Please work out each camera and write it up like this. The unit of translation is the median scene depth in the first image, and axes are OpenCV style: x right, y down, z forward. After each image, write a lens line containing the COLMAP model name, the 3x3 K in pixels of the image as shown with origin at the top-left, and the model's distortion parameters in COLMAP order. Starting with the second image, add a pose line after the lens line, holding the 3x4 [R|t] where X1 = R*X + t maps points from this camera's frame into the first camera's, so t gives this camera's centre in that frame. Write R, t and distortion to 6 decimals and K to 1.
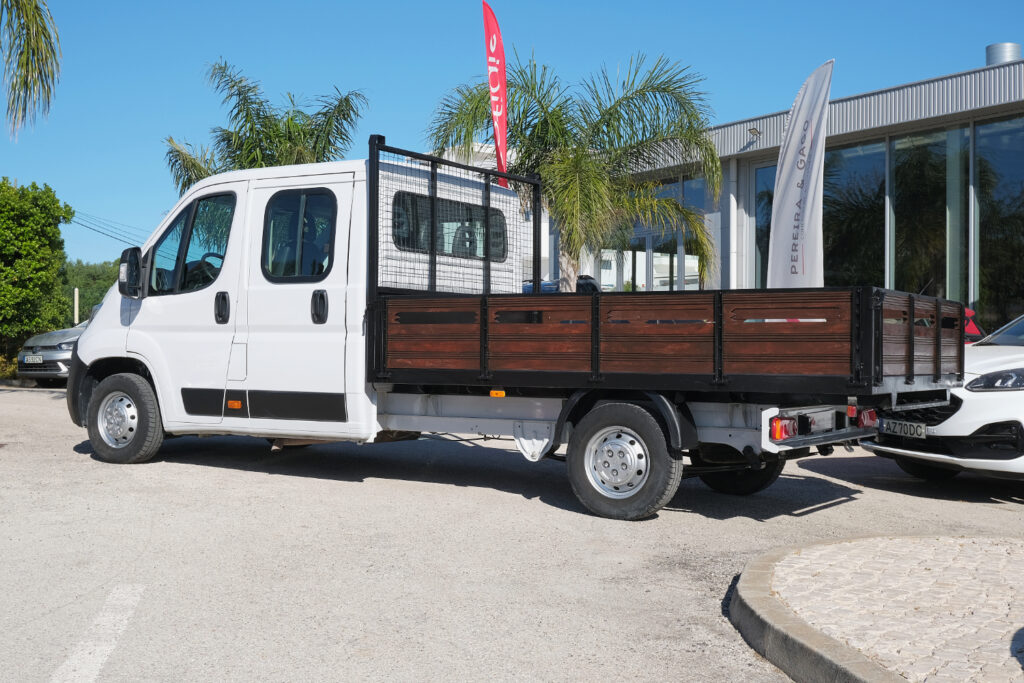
lens RADIAL K [[1310.9, 0, 512.0], [0, 1310.9, 341.5], [0, 0, 1]] dist [-0.017836, -0.021943]
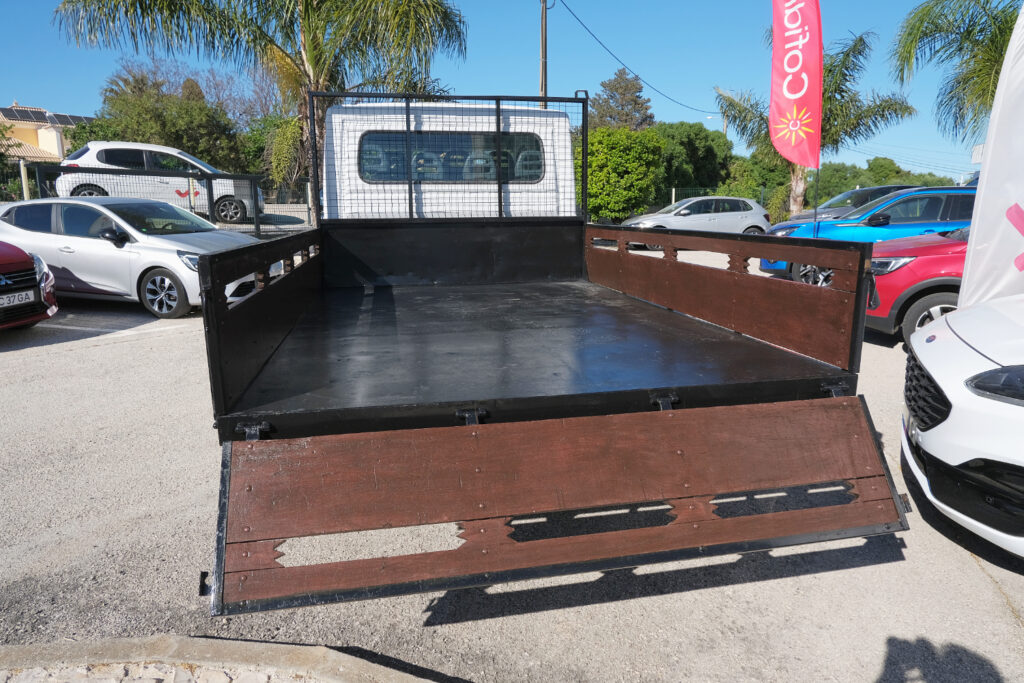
lens RADIAL K [[640.0, 0, 512.0], [0, 640.0, 341.5], [0, 0, 1]] dist [-0.004042, -0.001791]
pose [[0.682301, 0.131622, -0.719125, 0.390566], [0.020970, 0.979731, 0.199218, -0.039918], [0.730770, -0.151007, 0.665711, 0.641924]]
